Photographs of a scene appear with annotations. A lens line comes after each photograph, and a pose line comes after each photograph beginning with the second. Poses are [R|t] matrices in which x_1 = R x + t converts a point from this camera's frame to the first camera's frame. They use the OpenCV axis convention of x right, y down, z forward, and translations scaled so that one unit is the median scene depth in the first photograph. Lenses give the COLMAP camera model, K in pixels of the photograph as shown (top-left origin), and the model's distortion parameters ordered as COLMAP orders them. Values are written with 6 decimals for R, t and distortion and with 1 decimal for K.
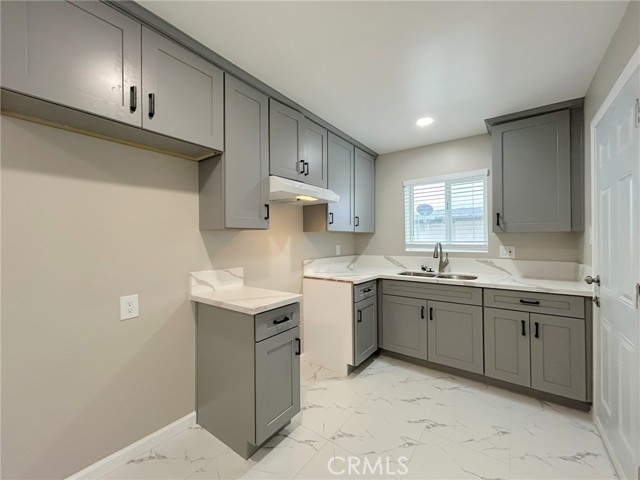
lens RADIAL K [[259.1, 0, 320.6], [0, 259.1, 239.8], [0, 0, 1]] dist [-0.002157, -0.000818]
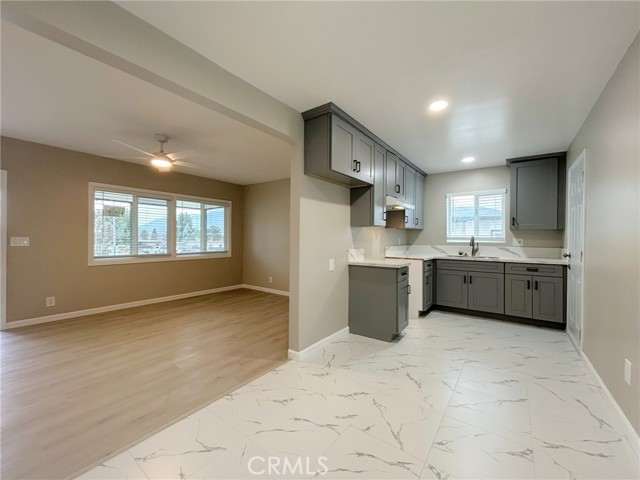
lens RADIAL K [[259.1, 0, 319.8], [0, 259.1, 240.4], [0, 0, 1]] dist [-0.002157, -0.000818]
pose [[0.999945, 0.009408, 0.004553, -0.539804], [-0.009468, 0.999866, 0.013359, 0.029851], [-0.004427, -0.013401, 0.999900, -0.623691]]
